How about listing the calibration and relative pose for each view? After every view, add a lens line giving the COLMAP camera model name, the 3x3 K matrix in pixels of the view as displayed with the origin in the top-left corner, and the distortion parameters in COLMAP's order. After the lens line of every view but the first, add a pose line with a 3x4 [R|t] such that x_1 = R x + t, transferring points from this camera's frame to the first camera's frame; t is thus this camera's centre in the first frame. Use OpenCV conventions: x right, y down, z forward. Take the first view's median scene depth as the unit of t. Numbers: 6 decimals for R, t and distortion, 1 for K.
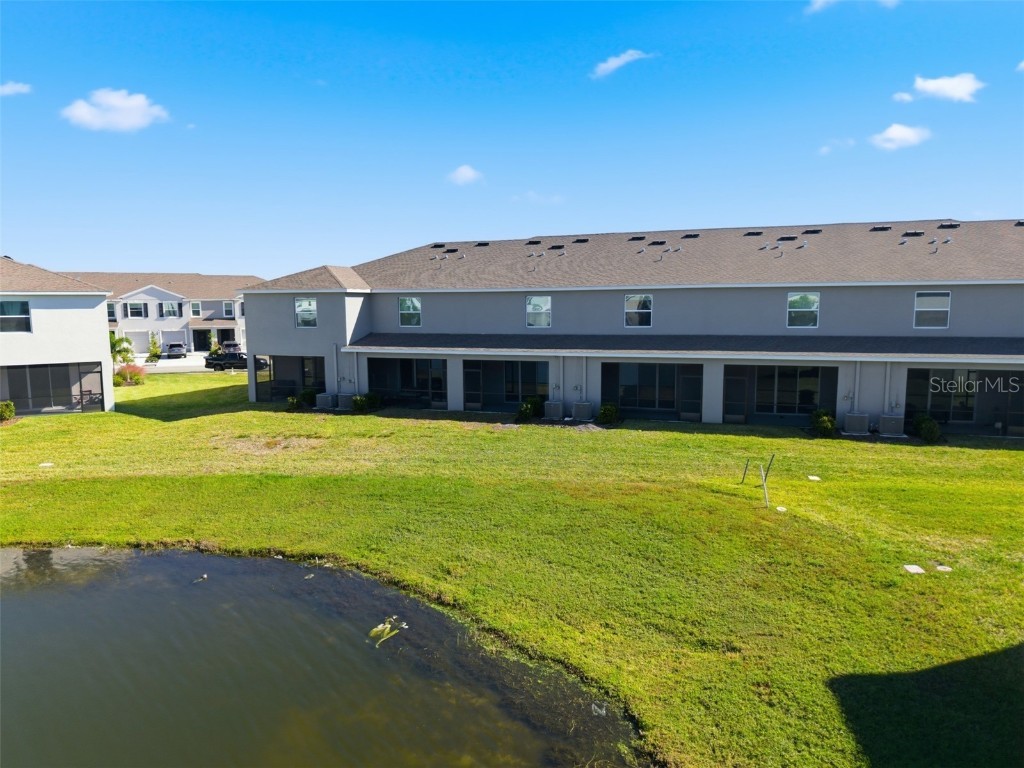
lens RADIAL K [[679.4, 0, 520.2], [0, 679.4, 387.5], [0, 0, 1]] dist [0.036491, -0.042204]
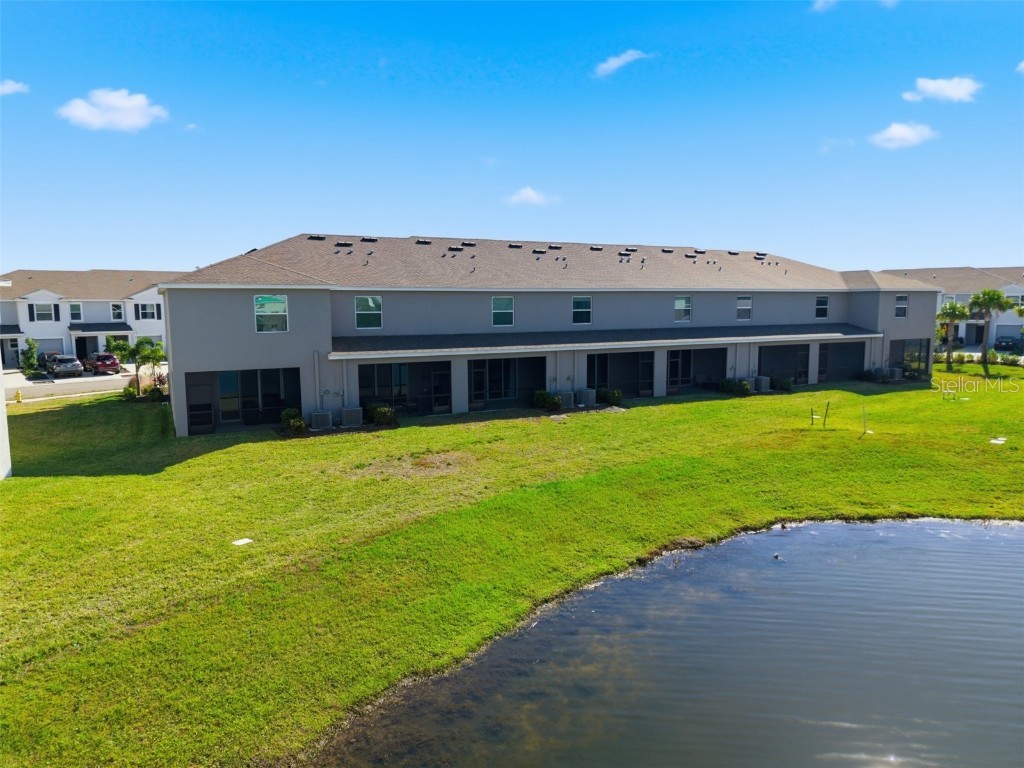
lens RADIAL K [[679.4, 0, 518.2], [0, 679.4, 382.1], [0, 0, 1]] dist [0.036491, -0.042204]
pose [[0.703636, -0.077889, 0.706278, -0.724559], [0.087566, 0.995903, 0.022591, -0.024466], [-0.705144, 0.045950, 0.707574, 0.252926]]
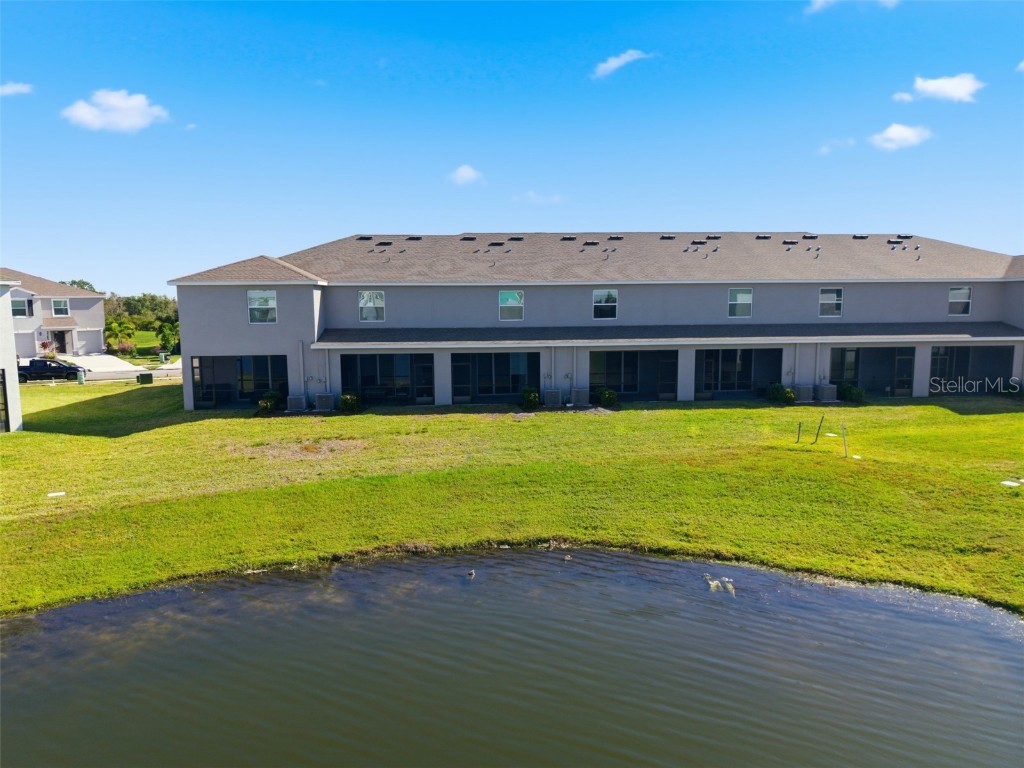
lens RADIAL K [[679.4, 0, 512.2], [0, 679.4, 380.3], [0, 0, 1]] dist [0.036491, -0.042204]
pose [[0.923884, -0.043132, 0.380235, -0.379968], [0.047449, 0.998872, -0.001983, 0.005265], [-0.379720, 0.019873, 0.924888, 0.043162]]
